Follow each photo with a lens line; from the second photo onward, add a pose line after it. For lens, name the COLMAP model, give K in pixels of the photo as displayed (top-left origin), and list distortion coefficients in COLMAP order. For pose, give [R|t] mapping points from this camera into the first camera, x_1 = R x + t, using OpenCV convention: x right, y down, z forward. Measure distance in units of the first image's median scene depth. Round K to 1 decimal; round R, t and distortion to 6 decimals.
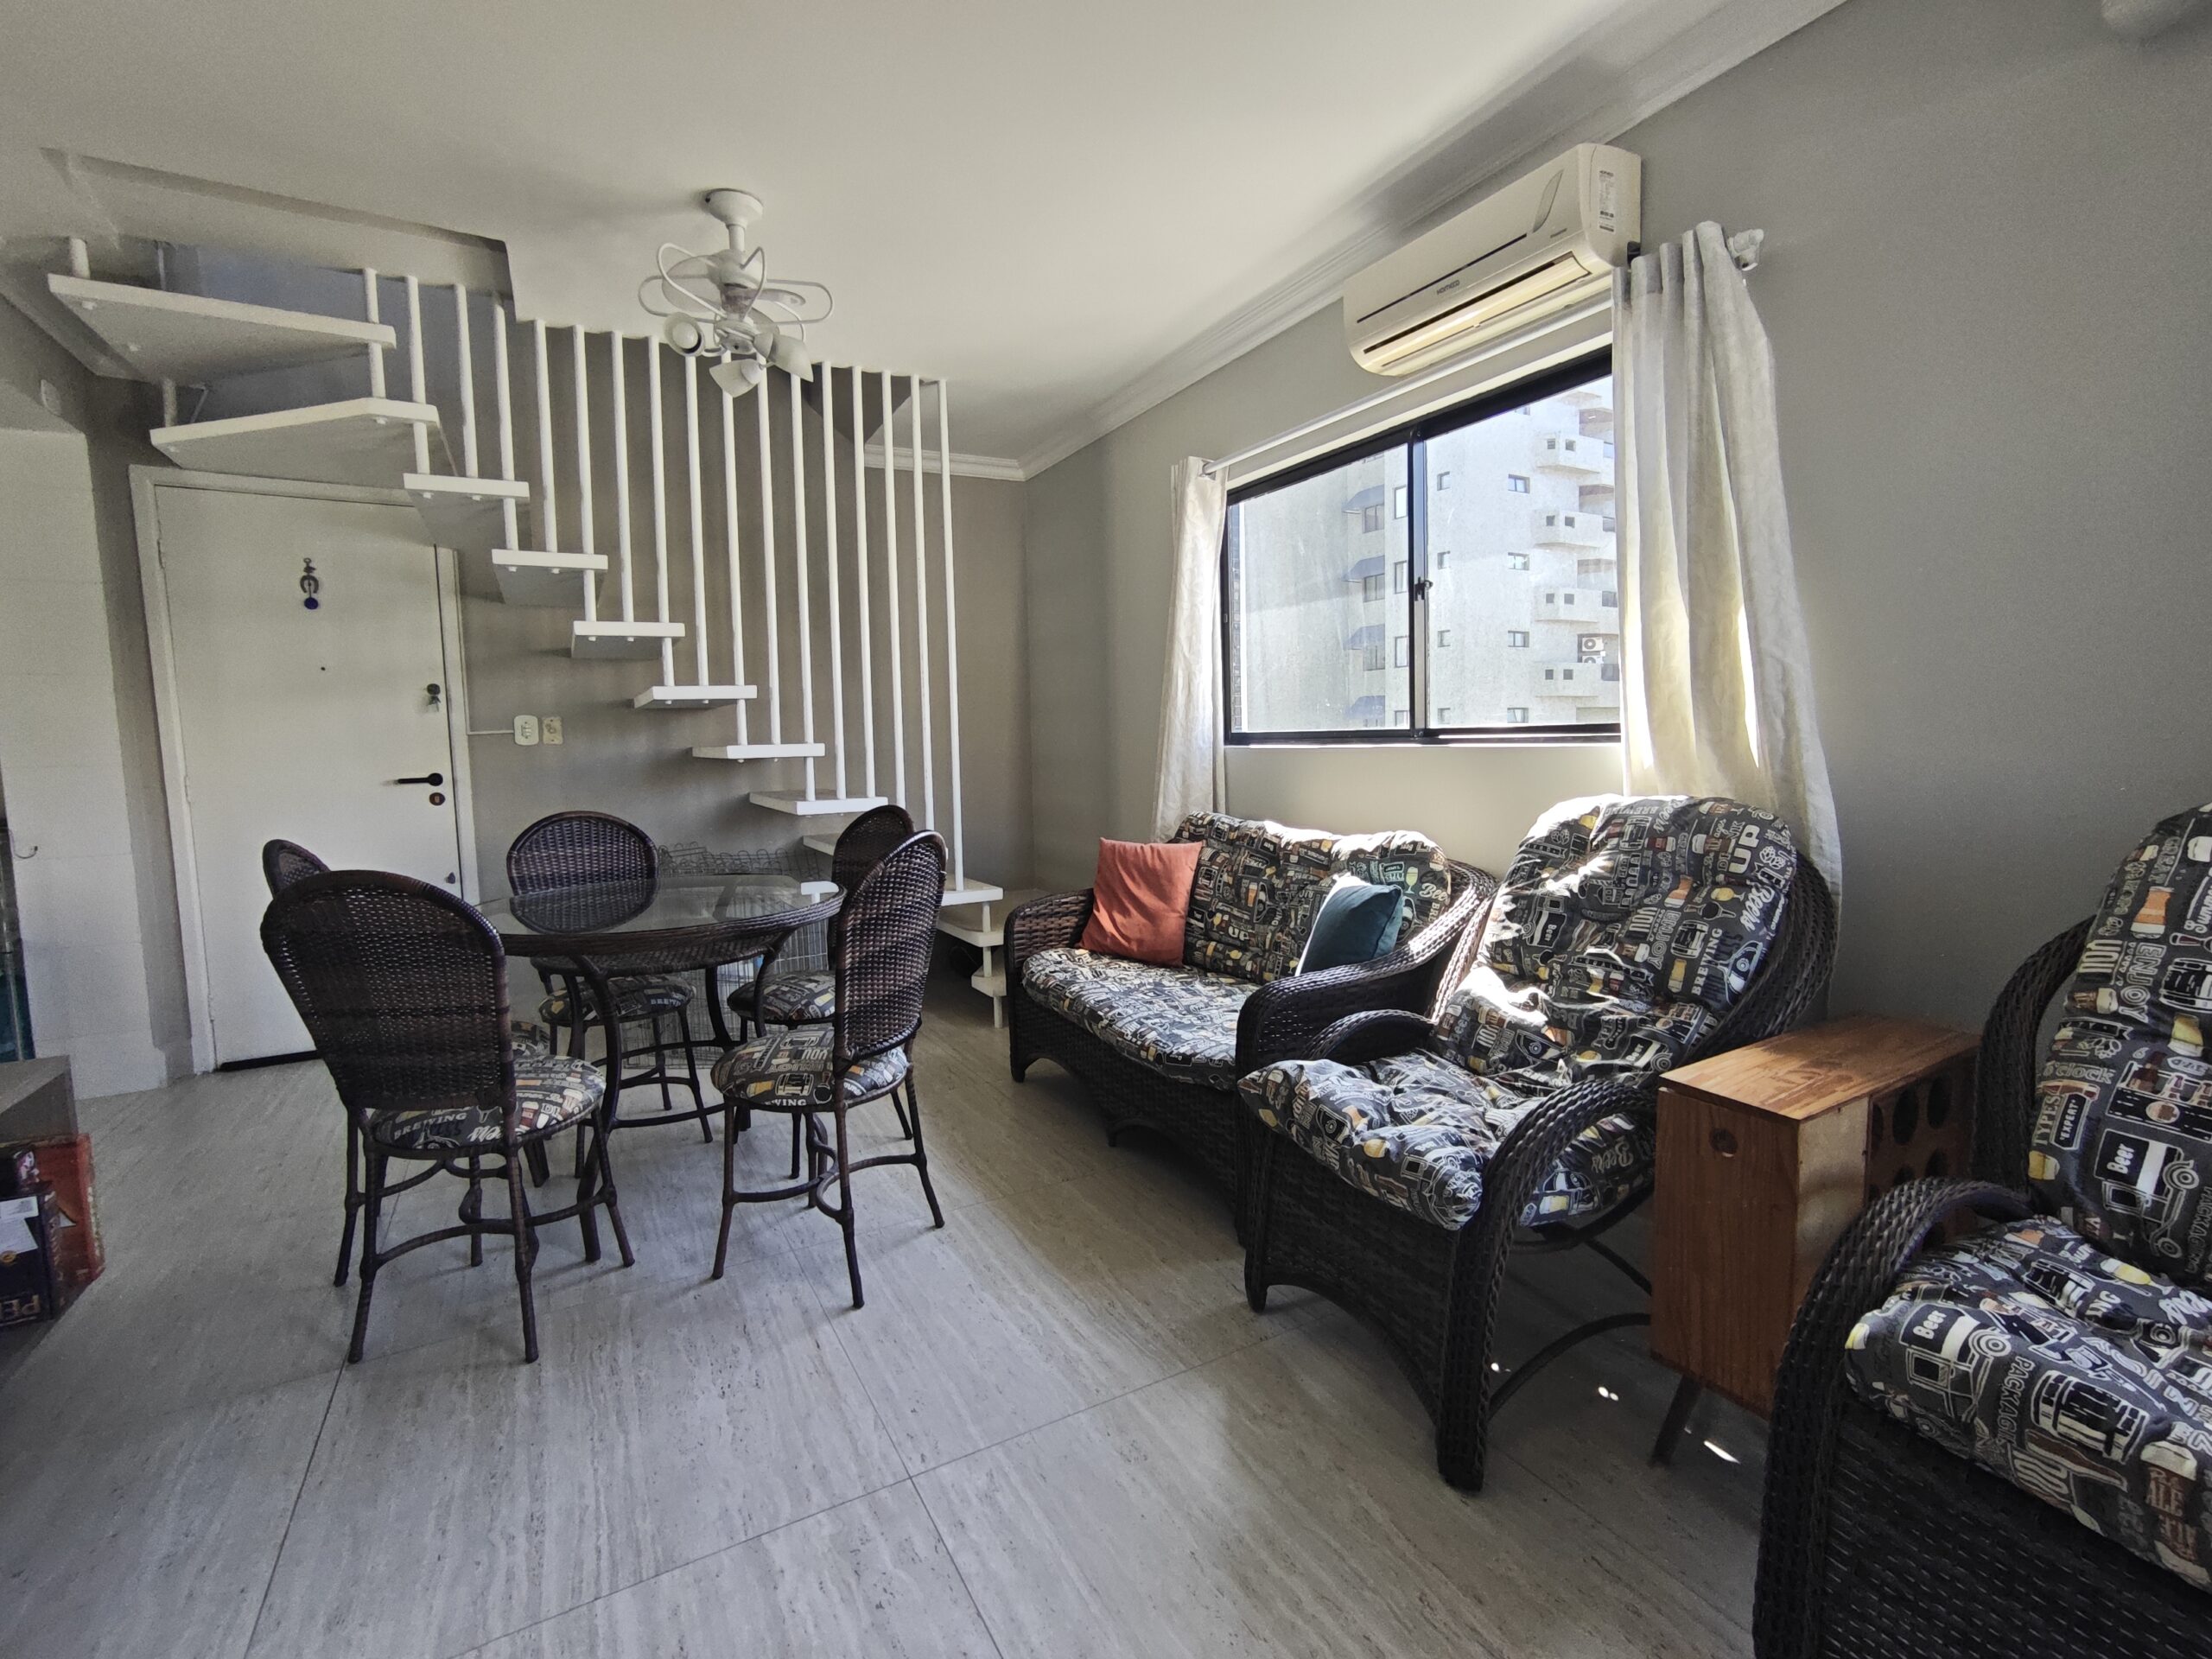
lens RADIAL K [[1011.9, 0, 1106.6], [0, 1011.9, 826.2], [0, 0, 1]] dist [-0.050904, 0.034405]
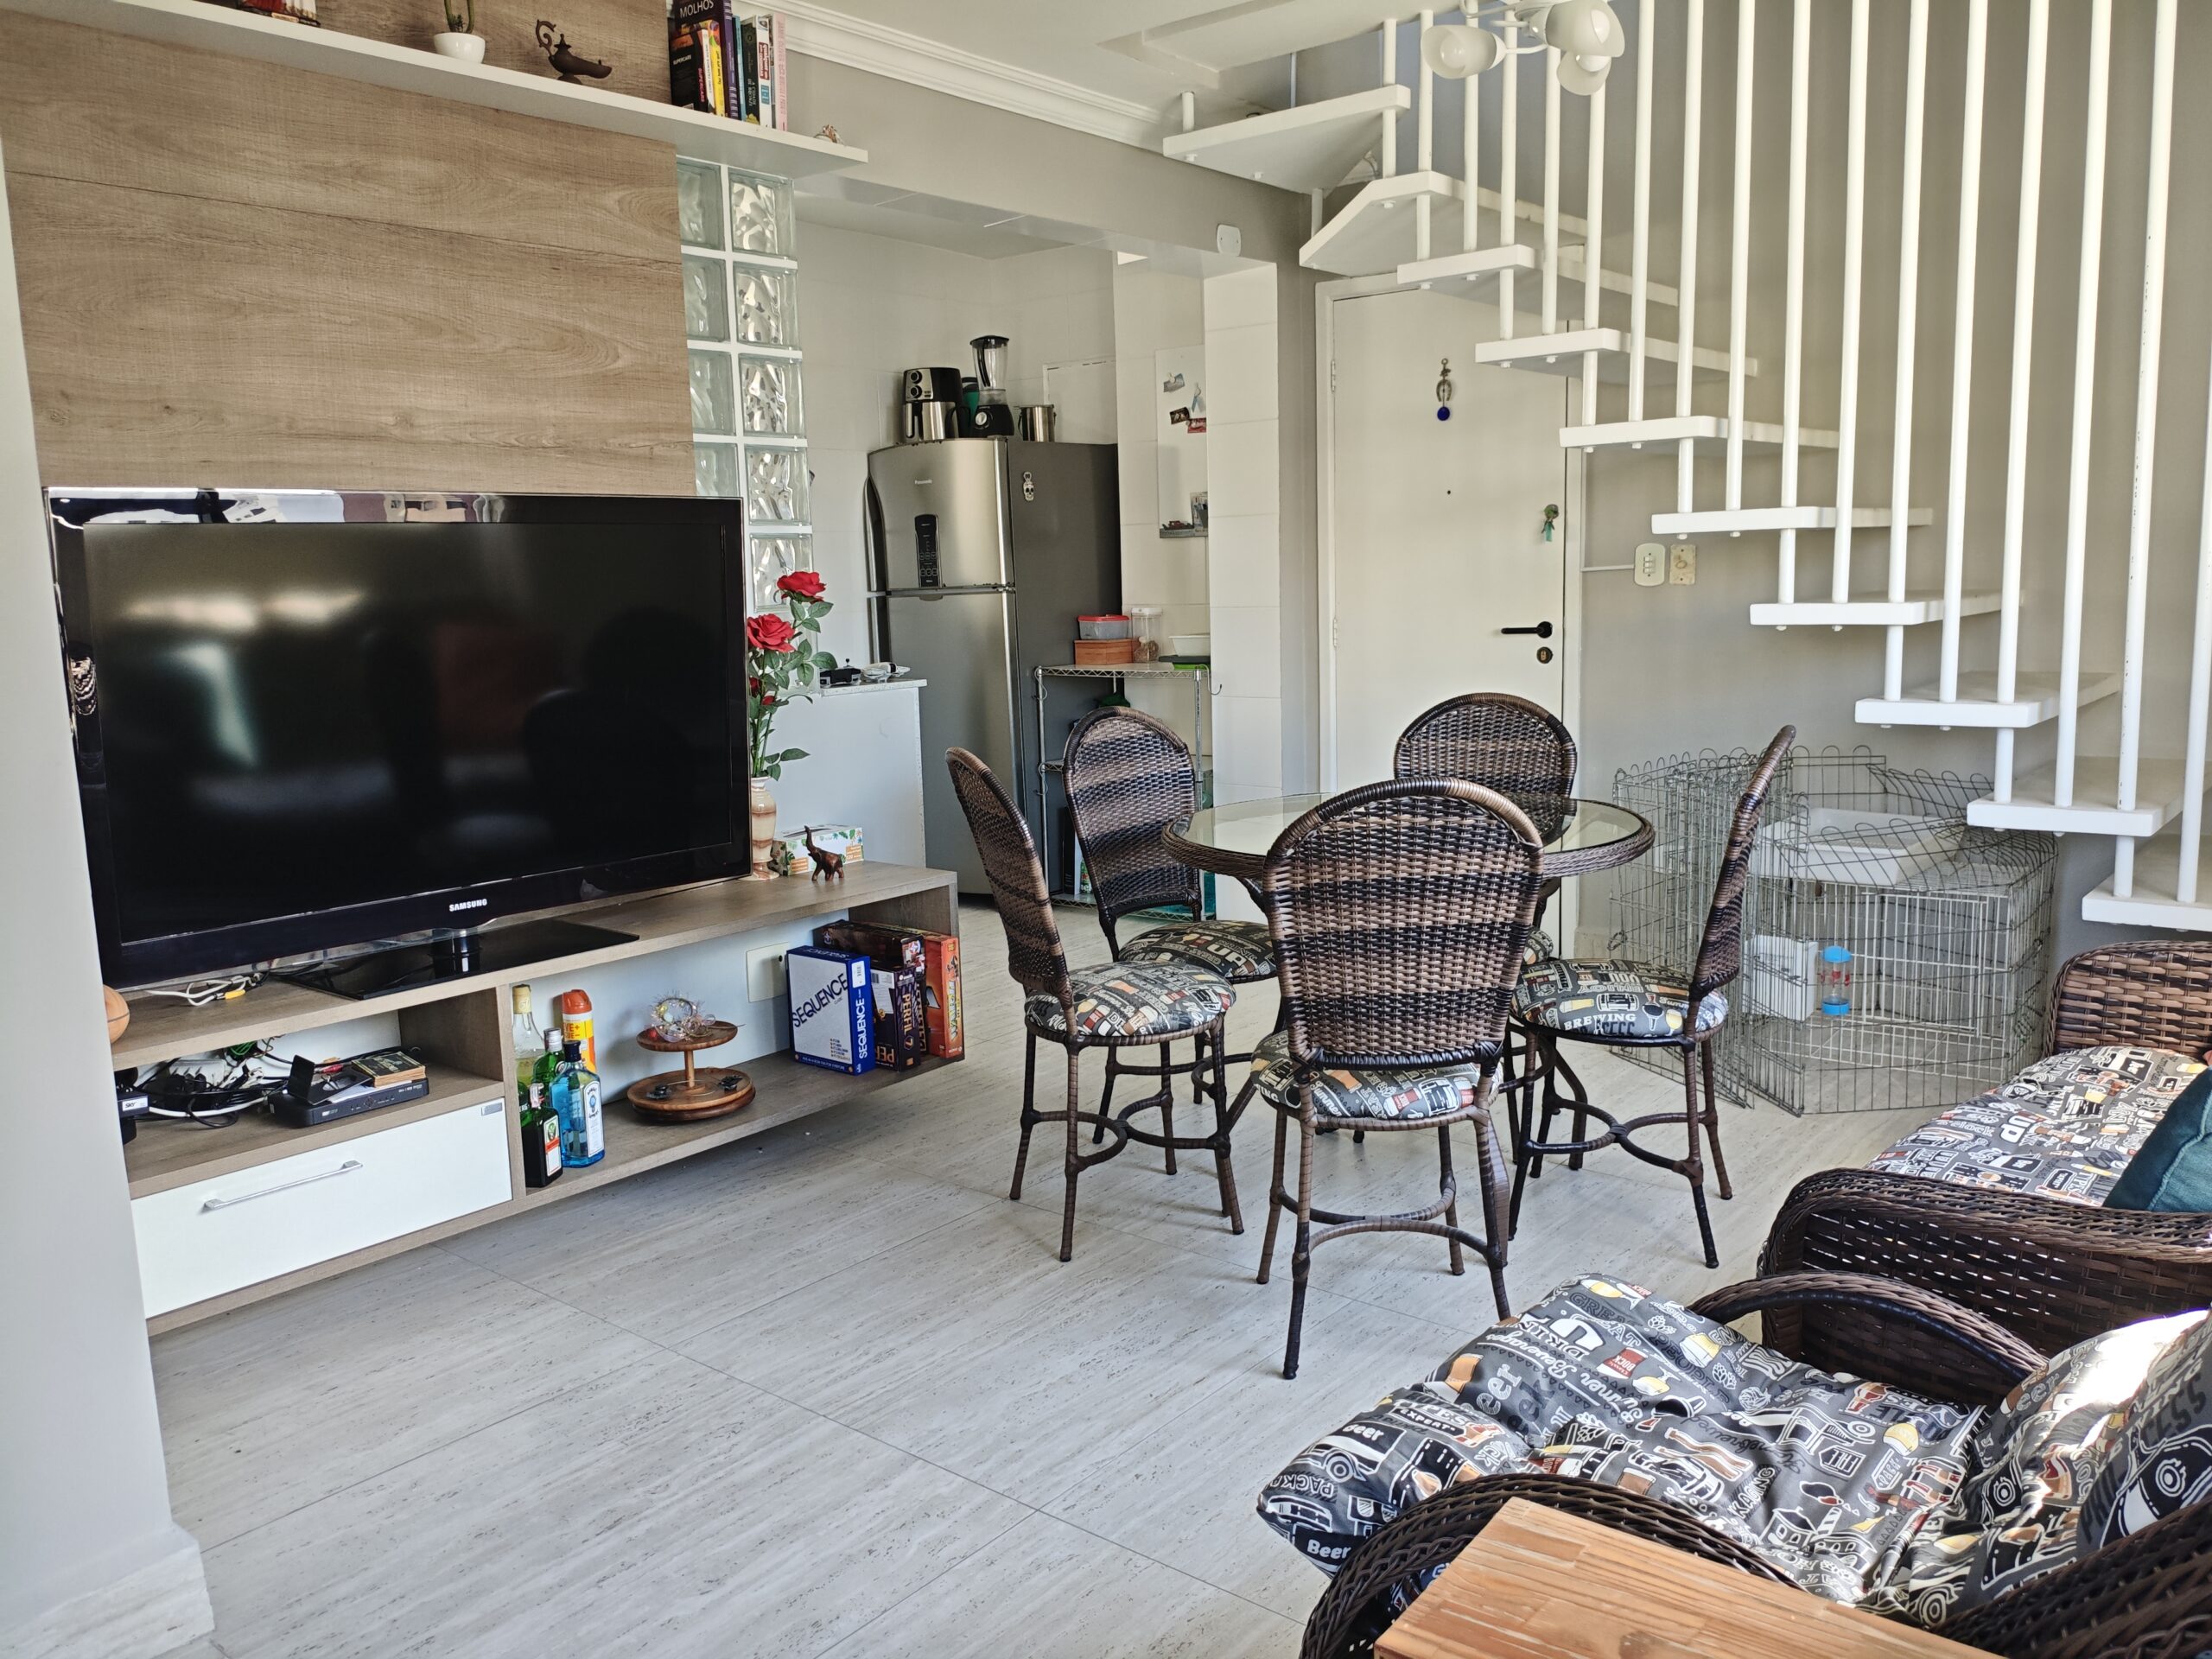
lens RADIAL K [[1677.5, 0, 1106.0], [0, 1677.5, 829.5], [0, 0, 1]] dist [0.007630, 0.001177]
pose [[0.374339, 0.153624, -0.914478, 0.500829], [-0.061099, 0.988125, 0.140985, -0.068280], [0.925277, 0.003098, 0.379280, 0.228315]]
